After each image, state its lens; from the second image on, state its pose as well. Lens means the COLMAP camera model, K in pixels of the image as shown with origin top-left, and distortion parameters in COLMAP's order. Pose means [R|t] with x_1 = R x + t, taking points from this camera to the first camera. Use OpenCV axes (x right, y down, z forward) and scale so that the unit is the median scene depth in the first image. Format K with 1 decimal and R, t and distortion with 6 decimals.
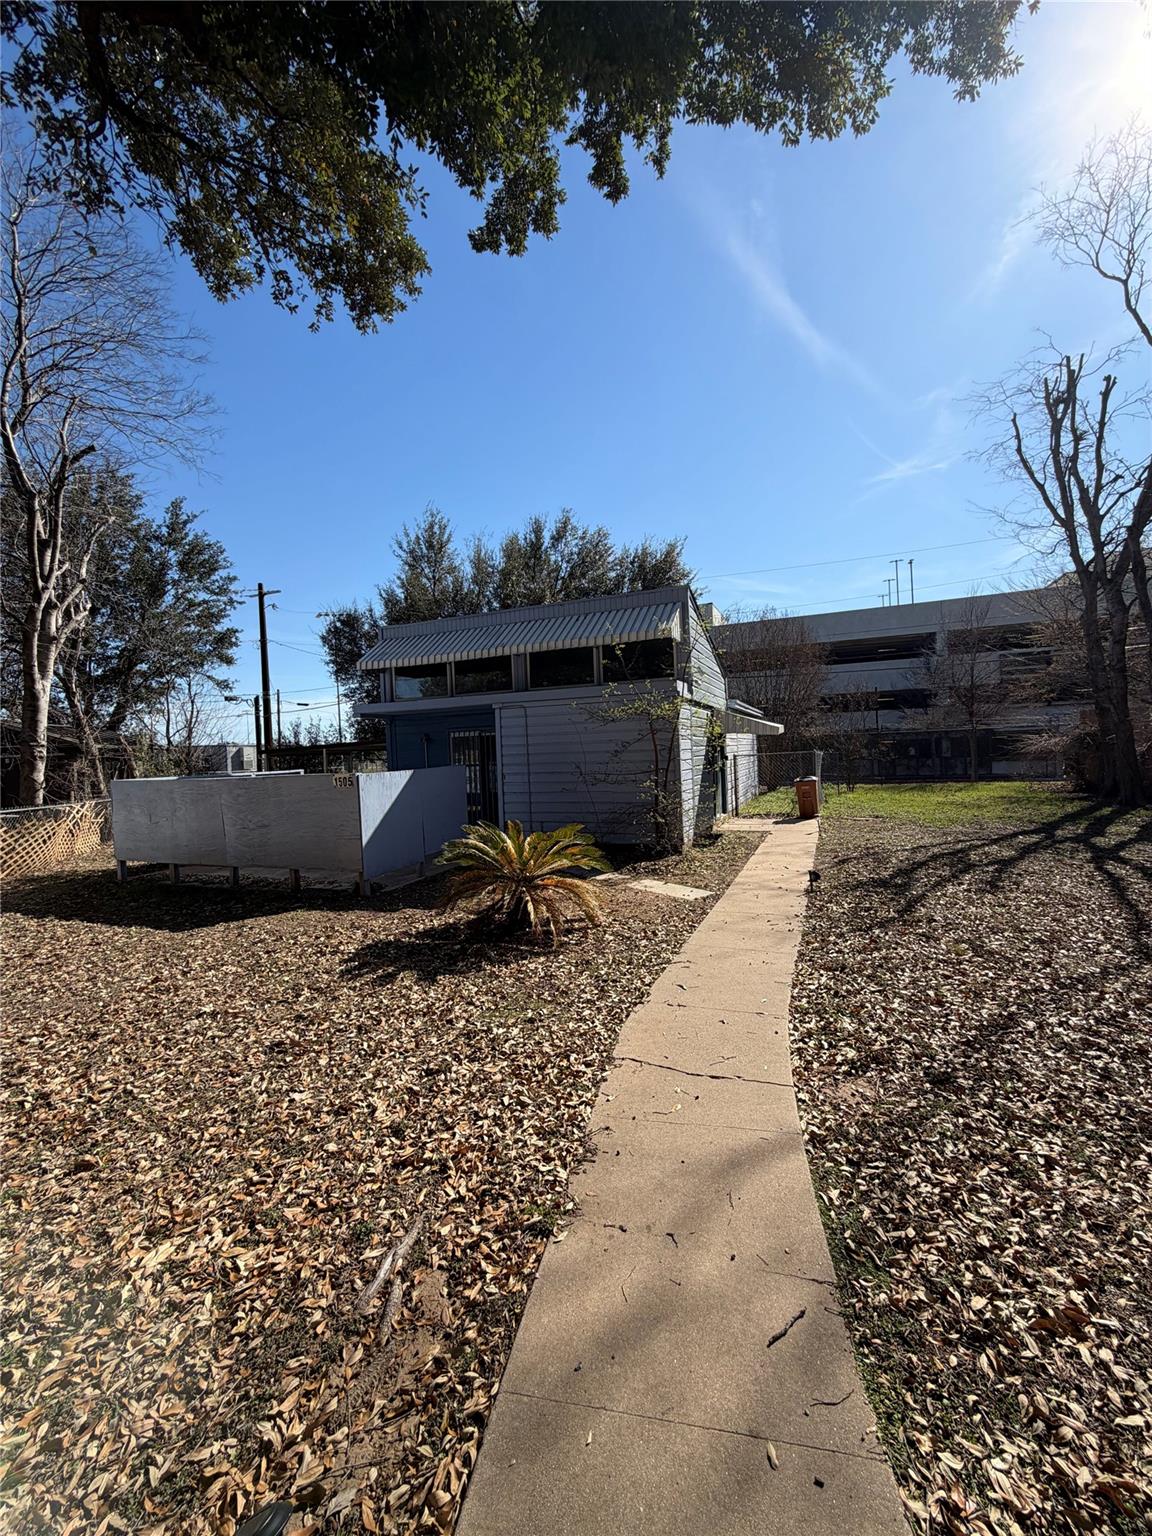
lens RADIAL K [[615.4, 0, 575.2], [0, 615.4, 766.3], [0, 0, 1]] dist [0.000090, 0.000020]
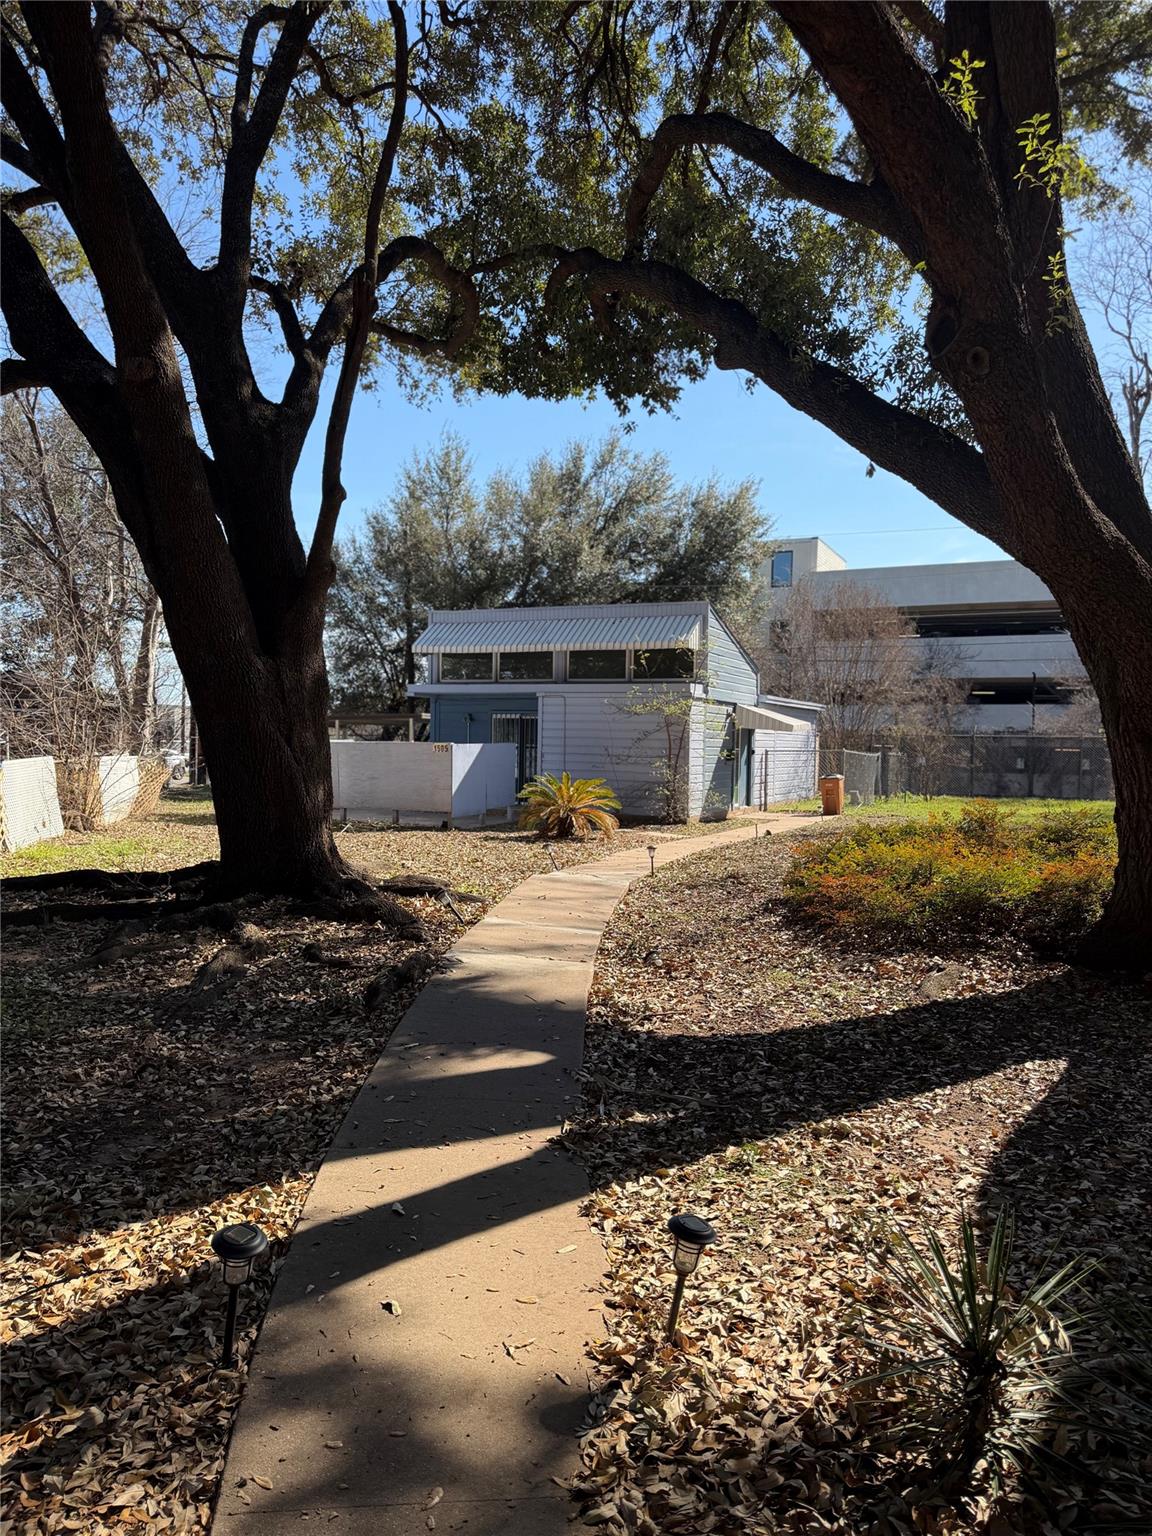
lens RADIAL K [[1071.0, 0, 576.8], [0, 1071.0, 769.1], [0, 0, 1]] dist [0.007272, 0.001570]
pose [[0.997965, 0.054828, -0.032567, 0.009228], [-0.054699, 0.998491, 0.004829, 0.016978], [0.032782, -0.003038, 0.999458, -0.605858]]
